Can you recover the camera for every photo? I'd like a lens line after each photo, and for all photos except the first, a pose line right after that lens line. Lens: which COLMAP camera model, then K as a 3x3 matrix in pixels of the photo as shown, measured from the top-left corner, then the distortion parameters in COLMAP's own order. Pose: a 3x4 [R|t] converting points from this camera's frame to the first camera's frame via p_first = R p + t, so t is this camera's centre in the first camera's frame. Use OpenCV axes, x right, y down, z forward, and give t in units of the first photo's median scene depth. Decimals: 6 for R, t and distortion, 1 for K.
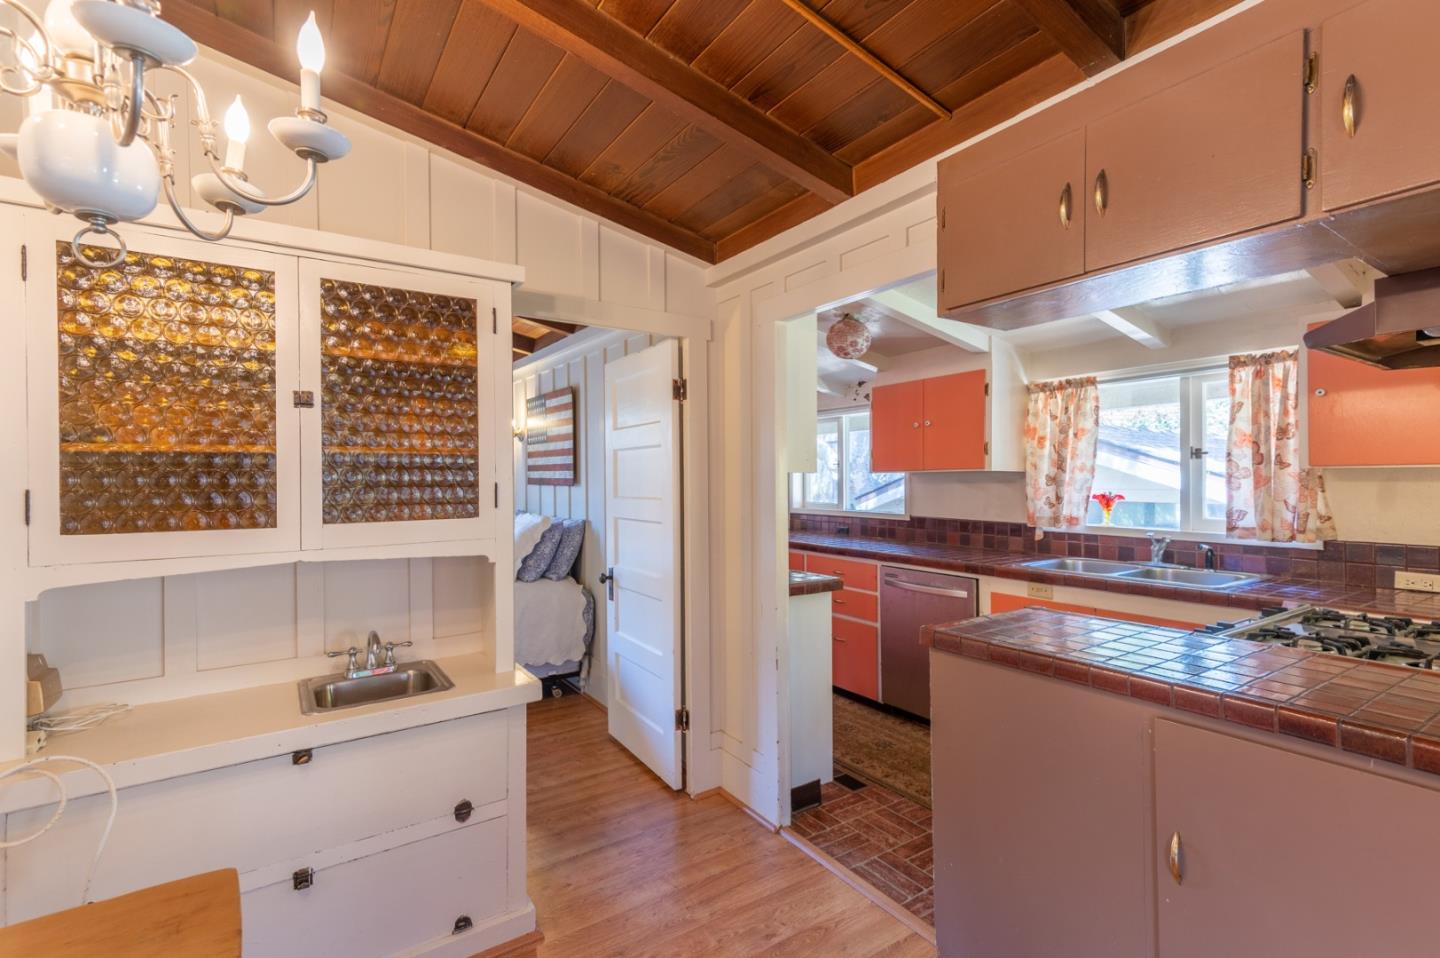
lens RADIAL K [[652.0, 0, 719.6], [0, 652.0, 479.2], [0, 0, 1]] dist [-0.000073, -0.000885]
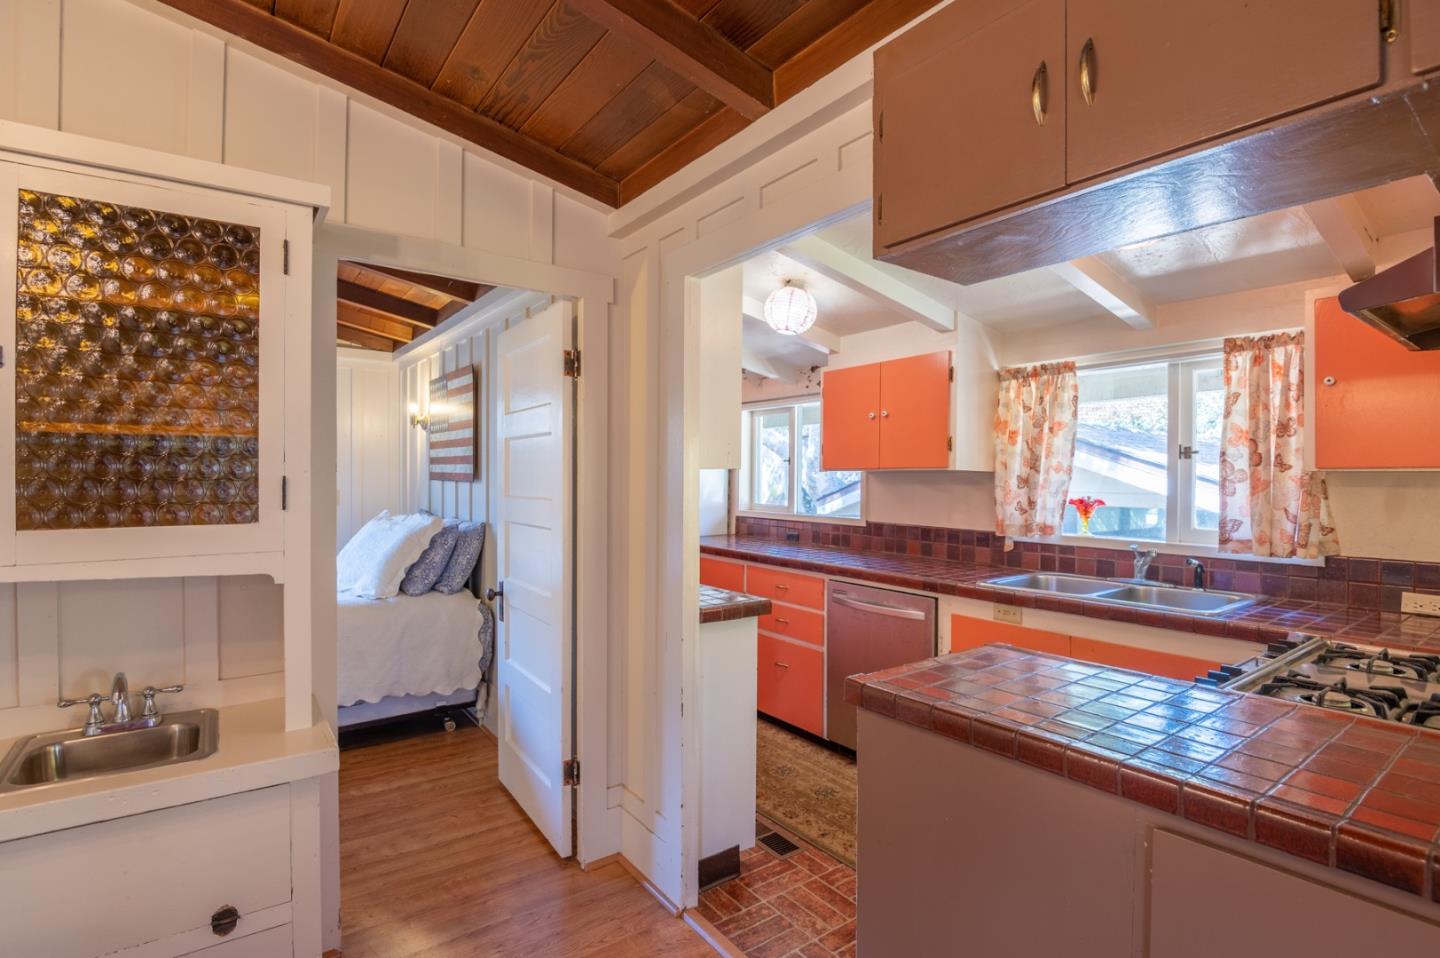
lens RADIAL K [[652.0, 0, 735.6], [0, 652.0, 482.7], [0, 0, 1]] dist [-0.000073, -0.000885]
pose [[0.998937, 0.013322, 0.044121, 0.123509], [-0.013551, 0.999896, 0.004901, 0.003669], [-0.044051, -0.005494, 0.999014, 0.213522]]
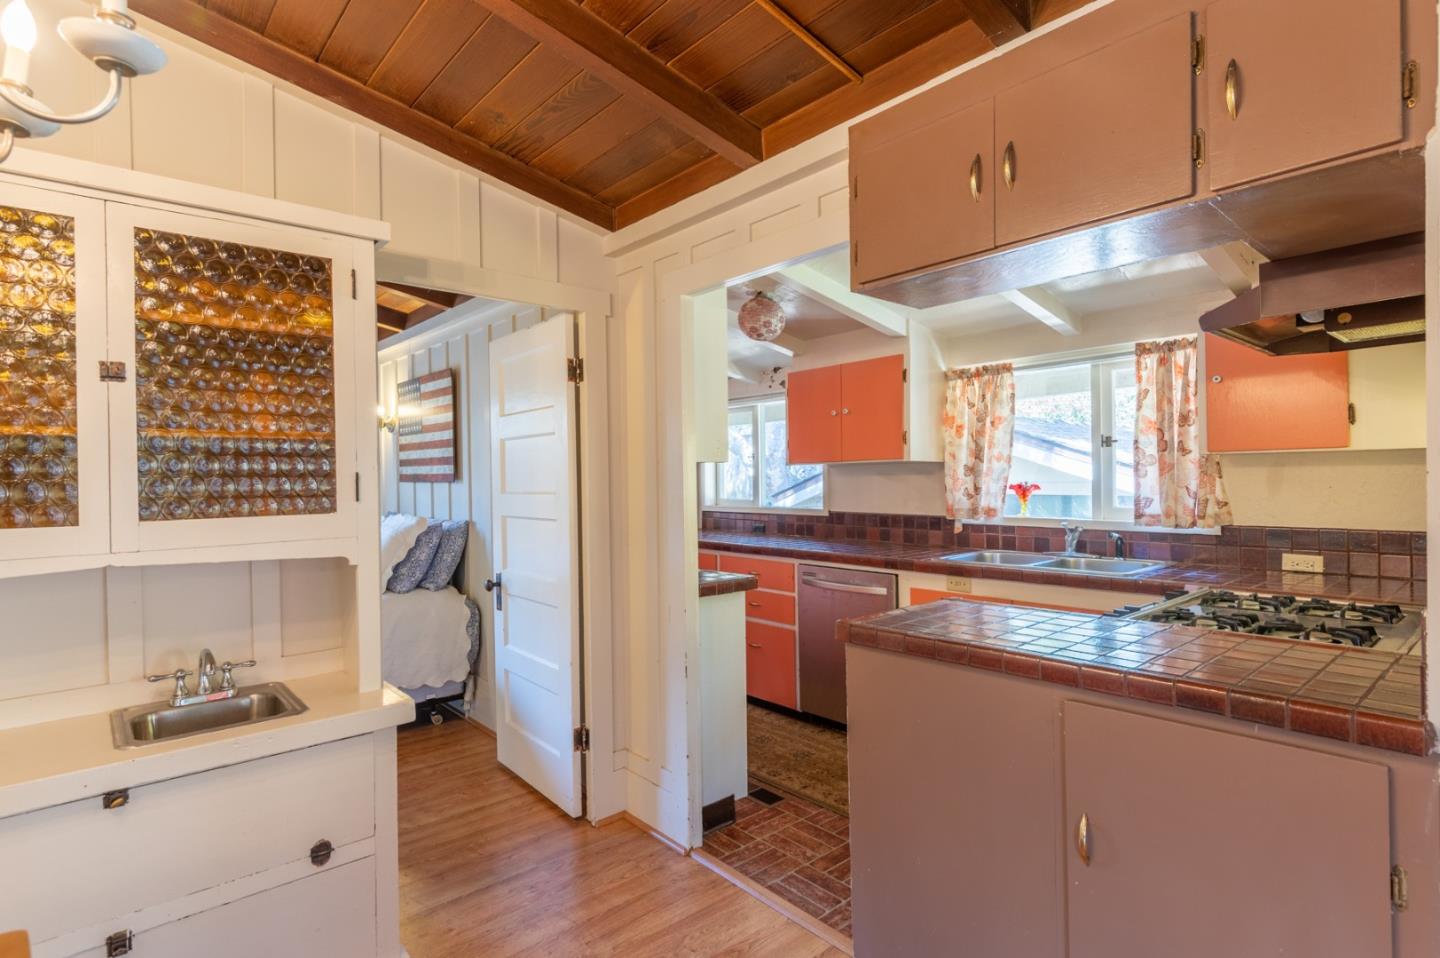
lens RADIAL K [[717.9, 0, 724.0], [0, 717.9, 483.6], [0, 0, 1]] dist [-0.010530, -0.002180]
pose [[0.991132, -0.008398, 0.132617, 0.011159], [0.008204, 0.999964, 0.002010, 0.020694], [-0.132629, -0.000904, 0.991165, -0.001972]]
